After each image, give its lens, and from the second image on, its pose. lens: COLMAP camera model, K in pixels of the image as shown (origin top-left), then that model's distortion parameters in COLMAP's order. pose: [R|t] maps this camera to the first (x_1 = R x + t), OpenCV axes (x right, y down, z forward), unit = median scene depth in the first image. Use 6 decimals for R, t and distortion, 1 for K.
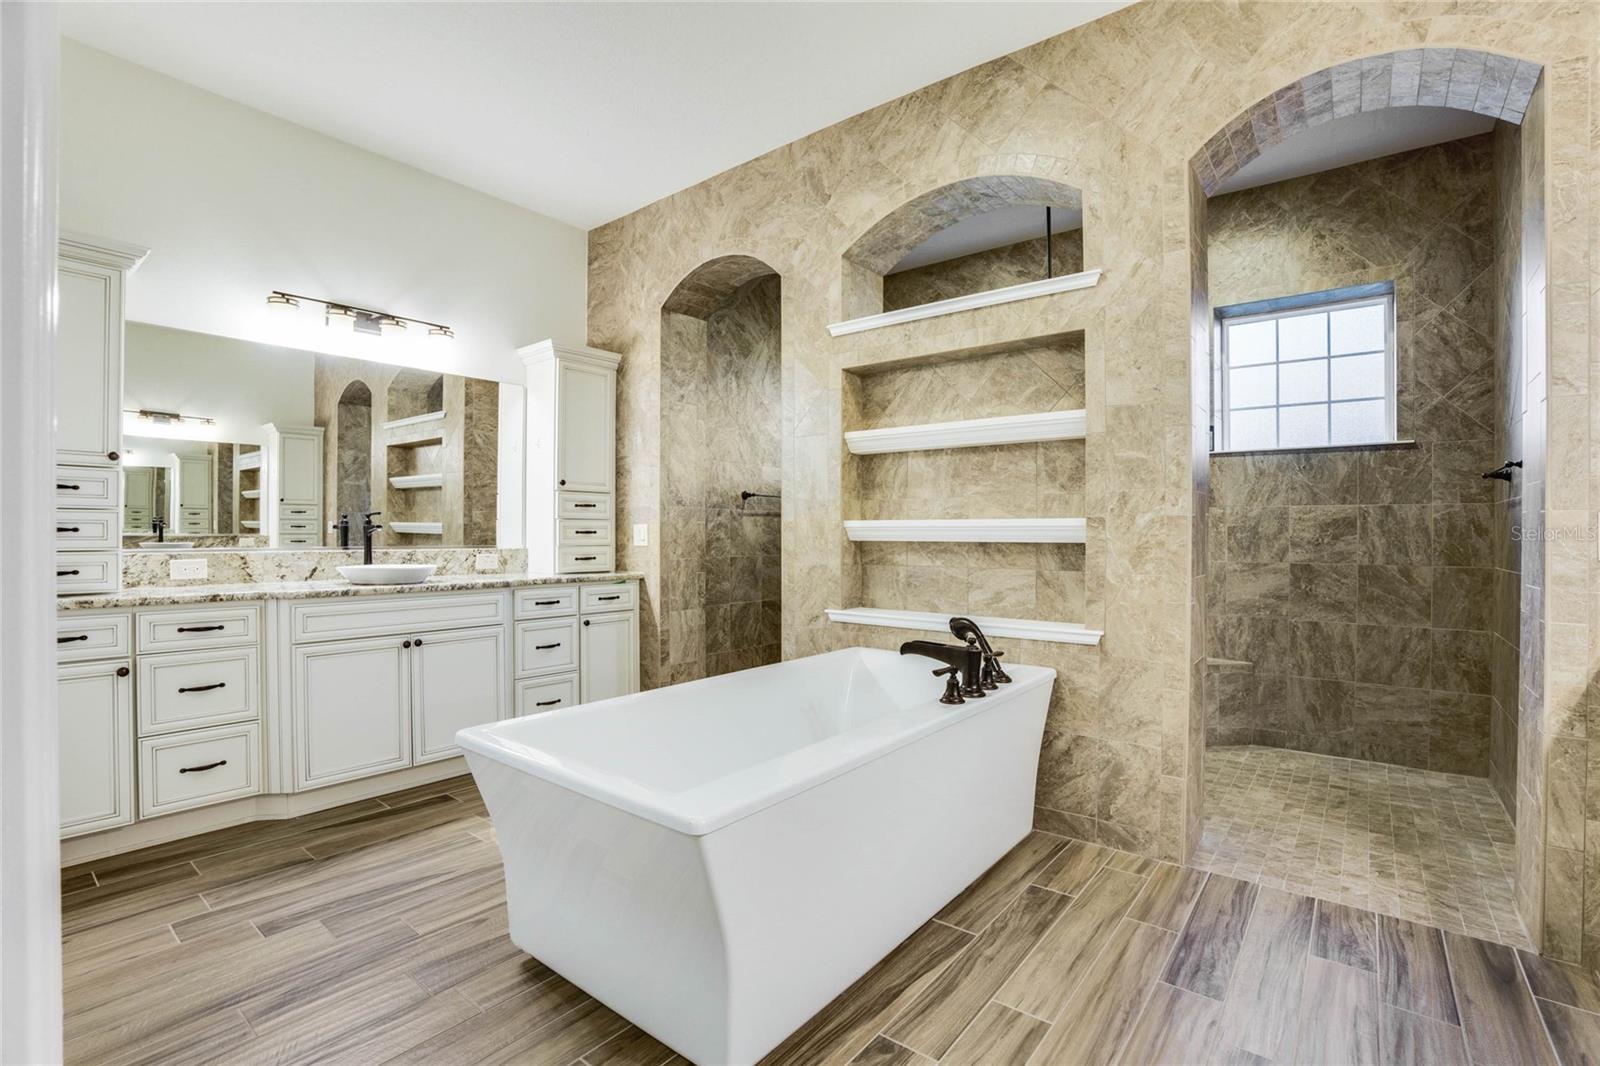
lens RADIAL K [[727.7, 0, 808.2], [0, 727.7, 535.1], [0, 0, 1]] dist [-0.038049, 0.010686]
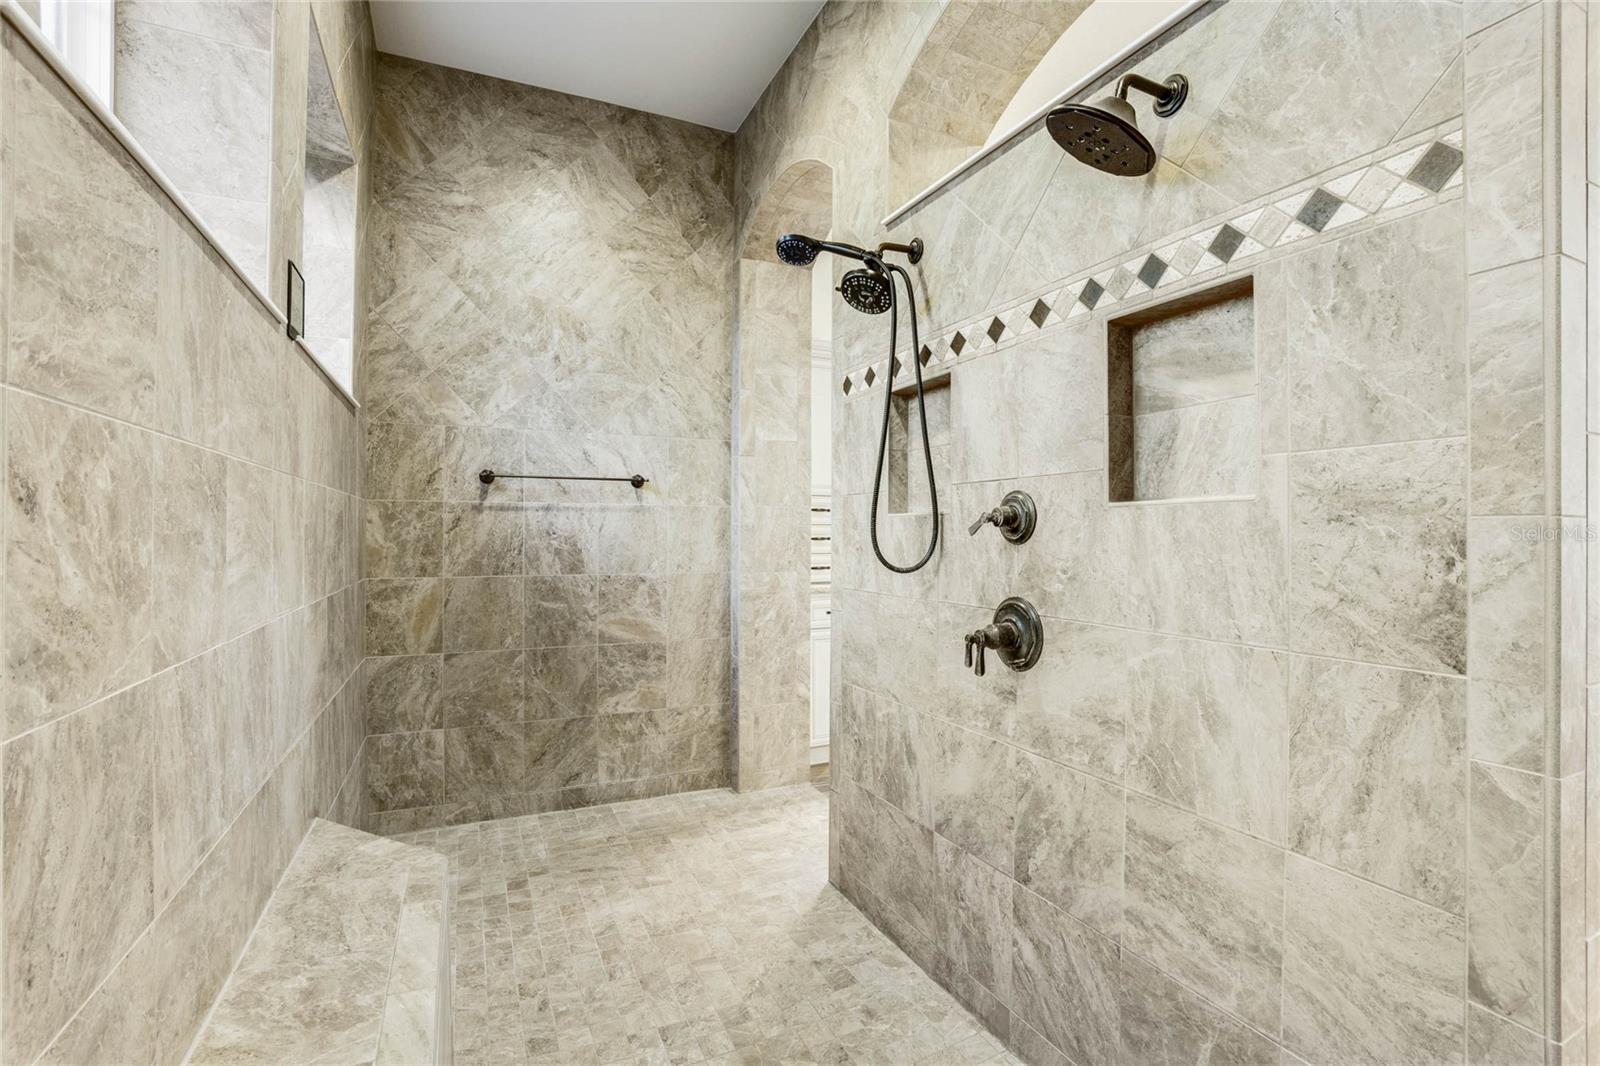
lens RADIAL K [[727.7, 0, 801.3], [0, 727.7, 531.5], [0, 0, 1]] dist [-0.038049, 0.010686]
pose [[-0.889024, -0.010939, 0.457731, 0.142907], [-0.009710, 0.999940, 0.005038, -0.016882], [-0.457758, 0.000035, -0.889077, 1.474313]]
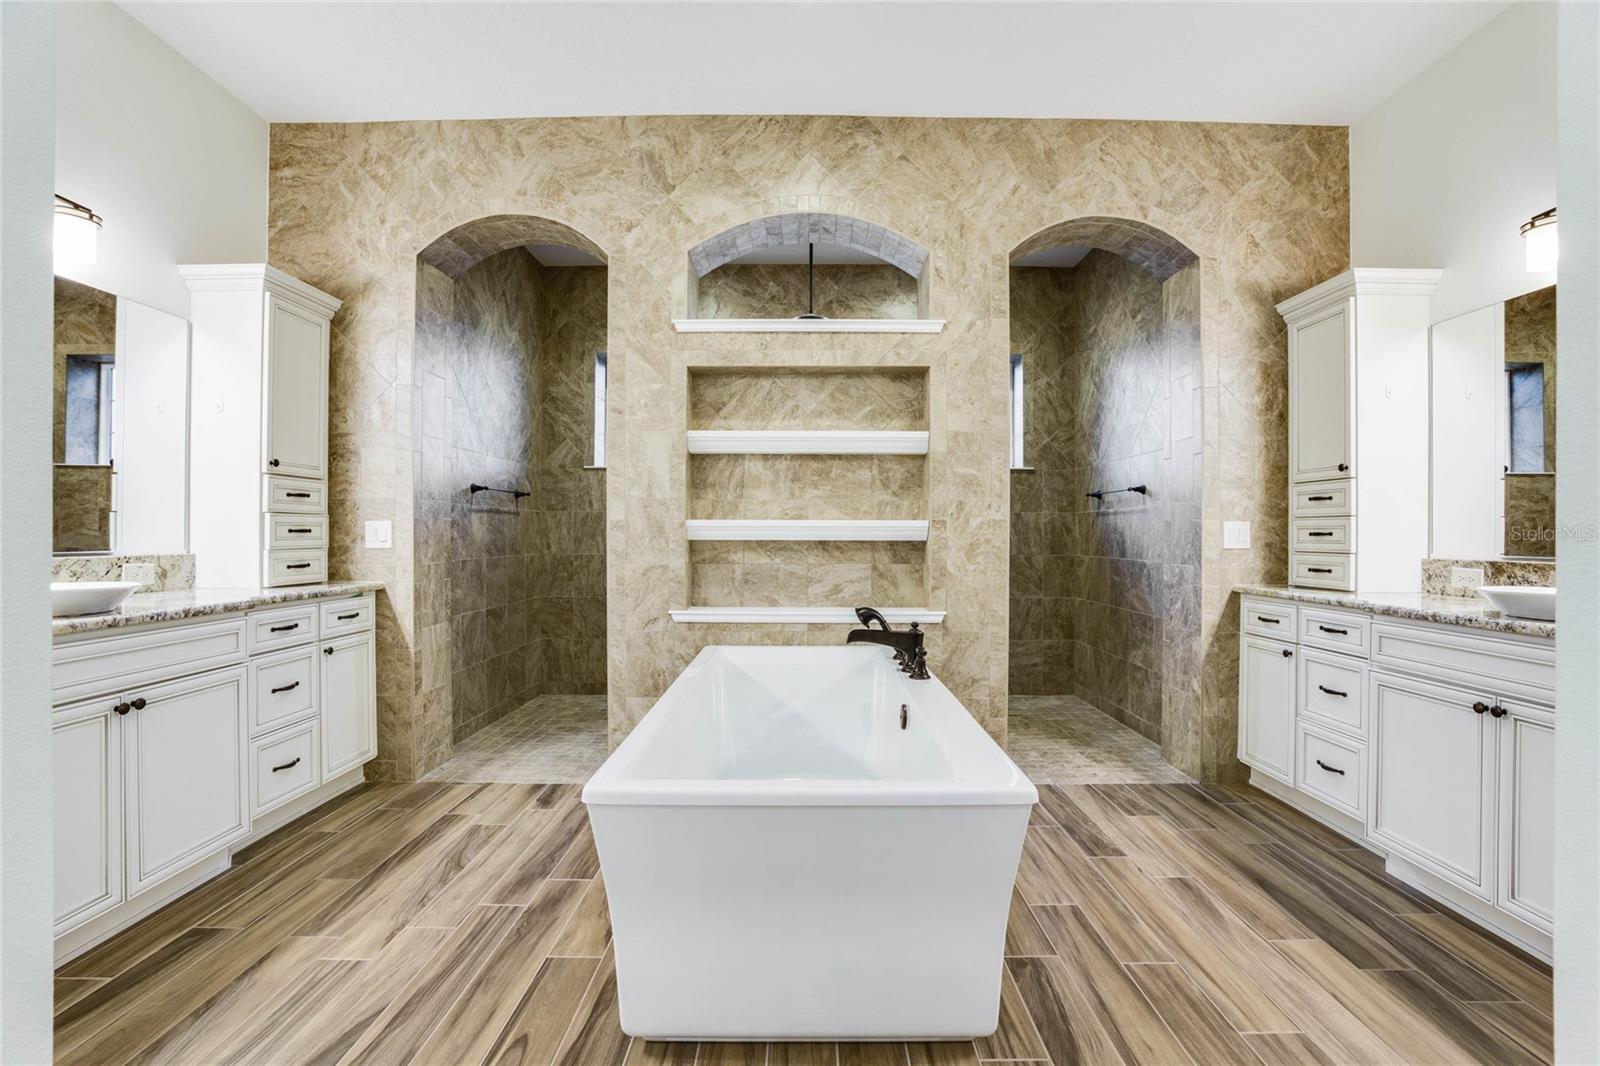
lens RADIAL K [[727.7, 0, 800.2], [0, 727.7, 532.3], [0, 0, 1]] dist [-0.038049, 0.010686]
pose [[0.793912, -0.000298, 0.608032, -0.432082], [0.000500, 1.000000, -0.000163, -0.002819], [-0.608032, 0.000433, 0.793912, 0.125188]]
